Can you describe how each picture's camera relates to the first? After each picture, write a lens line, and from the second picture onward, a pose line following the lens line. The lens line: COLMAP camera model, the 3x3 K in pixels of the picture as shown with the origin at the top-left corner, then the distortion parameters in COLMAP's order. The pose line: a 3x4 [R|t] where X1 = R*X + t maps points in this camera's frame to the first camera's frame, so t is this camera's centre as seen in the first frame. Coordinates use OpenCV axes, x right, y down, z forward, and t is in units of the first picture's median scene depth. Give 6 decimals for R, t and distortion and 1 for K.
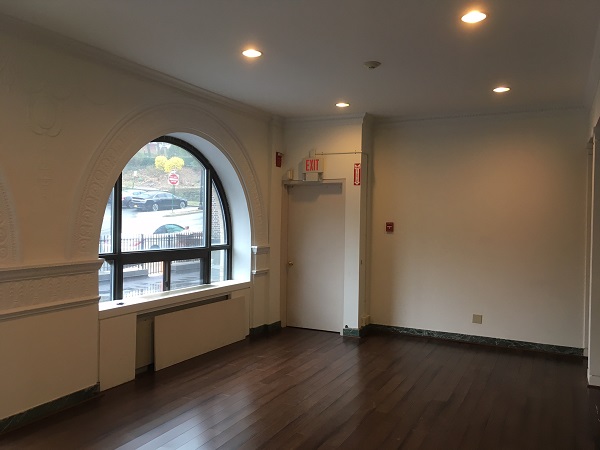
lens RADIAL K [[505.0, 0, 300.5], [0, 505.0, 225.1], [0, 0, 1]] dist [0.067199, -0.046460]
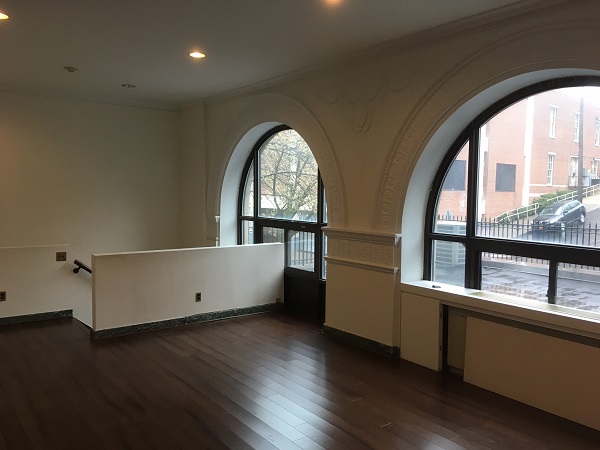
lens RADIAL K [[505.0, 0, 301.3], [0, 505.0, 227.5], [0, 0, 1]] dist [0.067199, -0.046460]
pose [[-0.435233, 0.045248, -0.899180, 0.576734], [-0.034878, 0.997139, 0.067059, -0.011226], [0.899642, 0.060548, -0.432410, 1.112963]]
